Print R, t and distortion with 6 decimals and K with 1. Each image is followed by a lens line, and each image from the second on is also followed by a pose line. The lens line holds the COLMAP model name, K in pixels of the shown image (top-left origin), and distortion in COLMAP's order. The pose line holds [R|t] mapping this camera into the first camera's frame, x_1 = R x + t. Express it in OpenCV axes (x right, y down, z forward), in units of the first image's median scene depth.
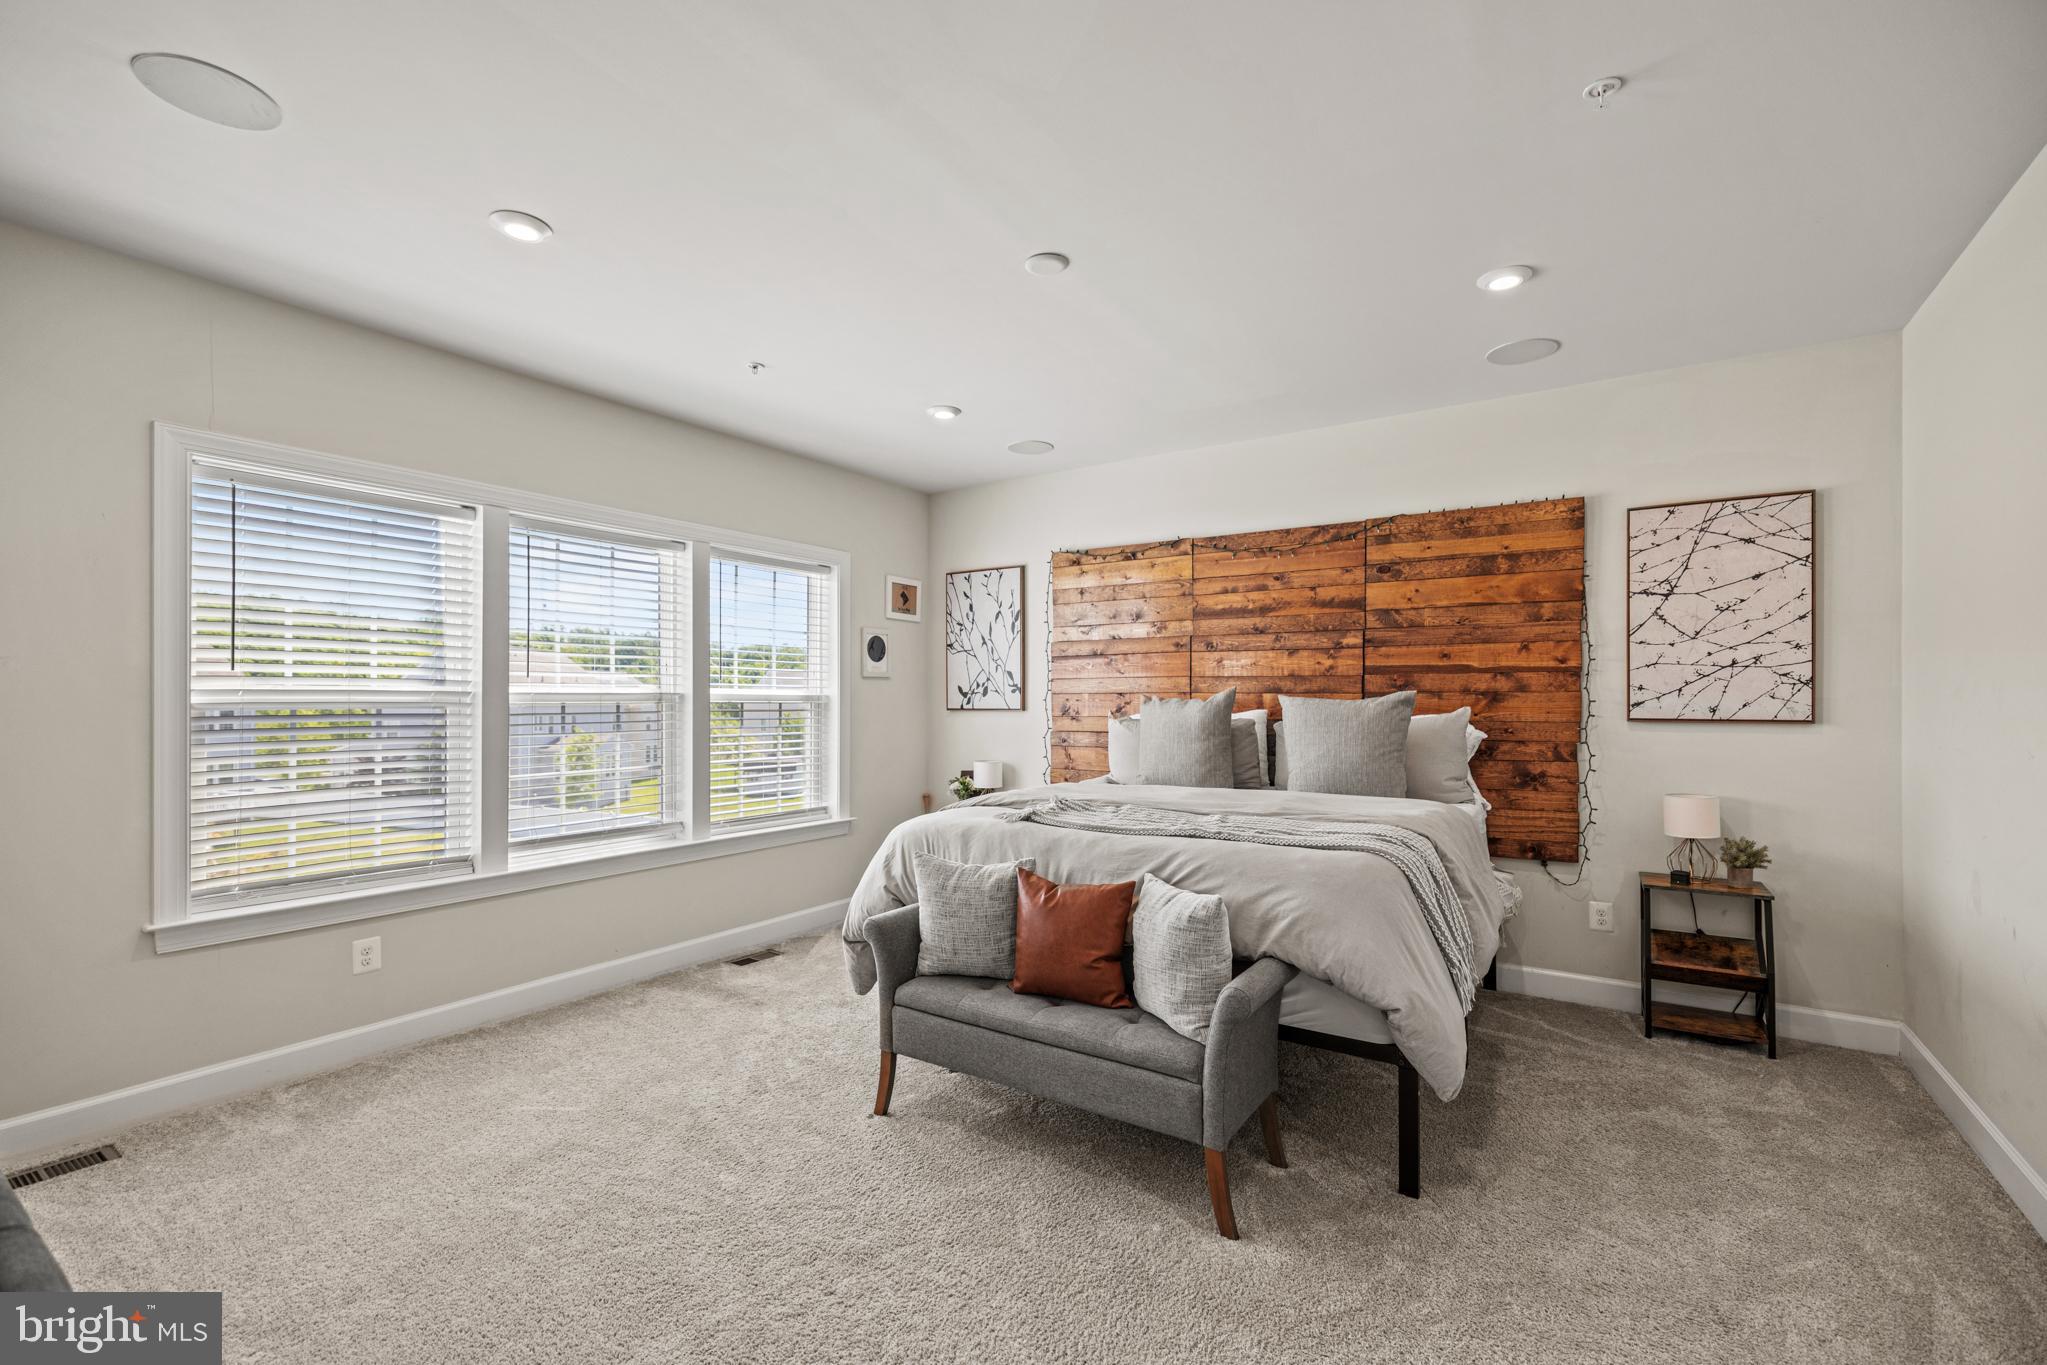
lens RADIAL K [[877.4, 0, 1024.6], [0, 877.4, 717.2], [0, 0, 1]] dist [-0.000278, 0.000123]
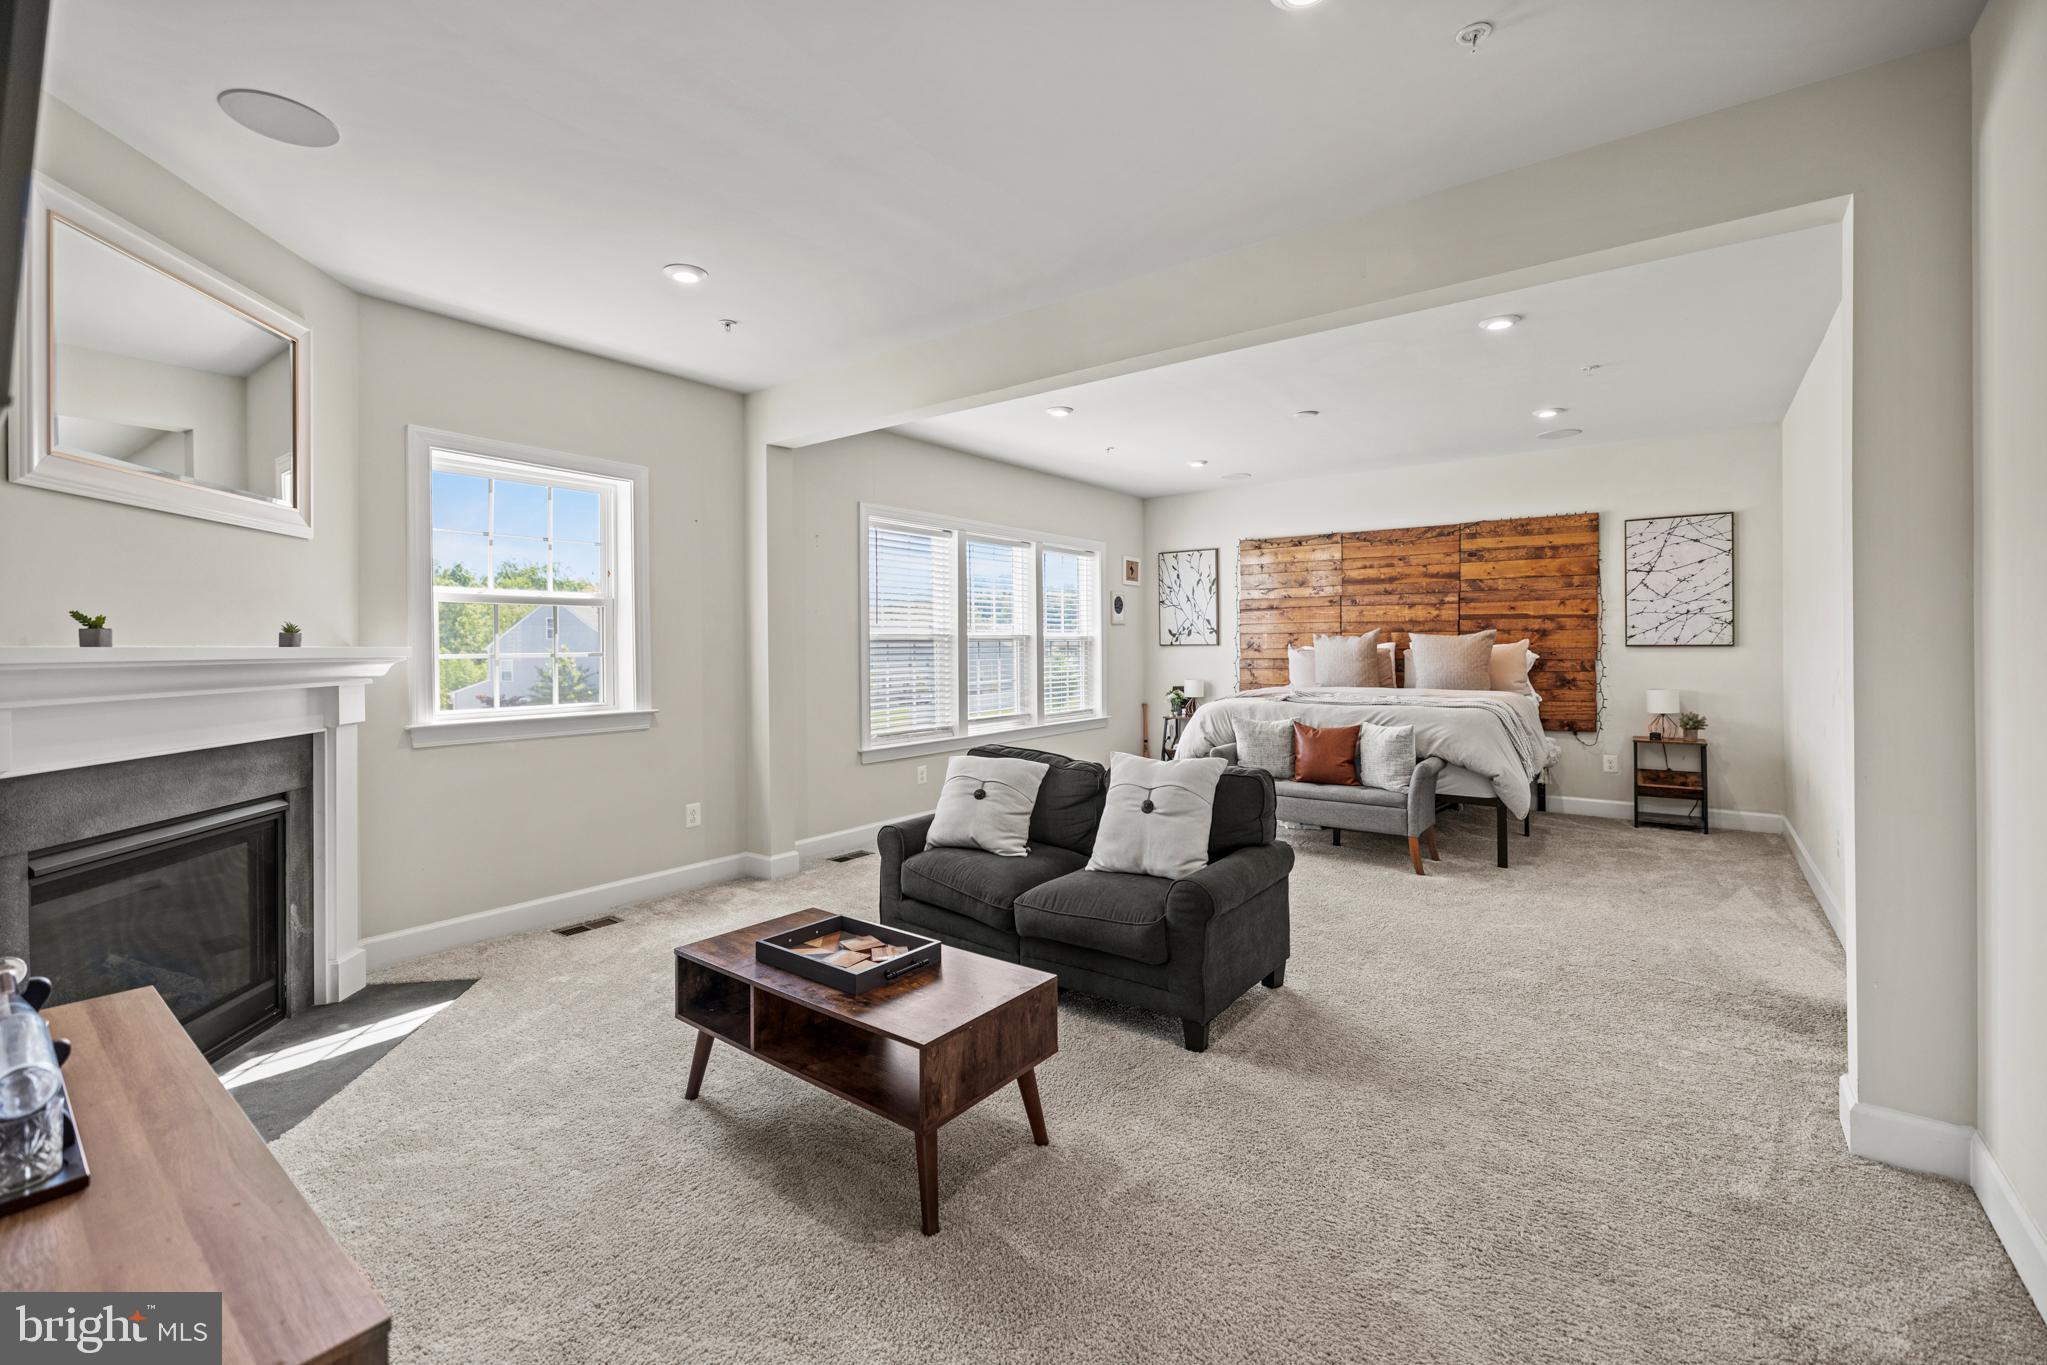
lens RADIAL K [[853.6, 0, 1022.3], [0, 853.6, 660.8], [0, 0, 1]] dist [-0.000026, -0.000039]
pose [[0.998372, -0.006046, -0.056716, -0.355826], [0.006032, 0.999982, -0.000415, 0.024056], [0.056717, 0.000072, 0.998390, -0.664161]]
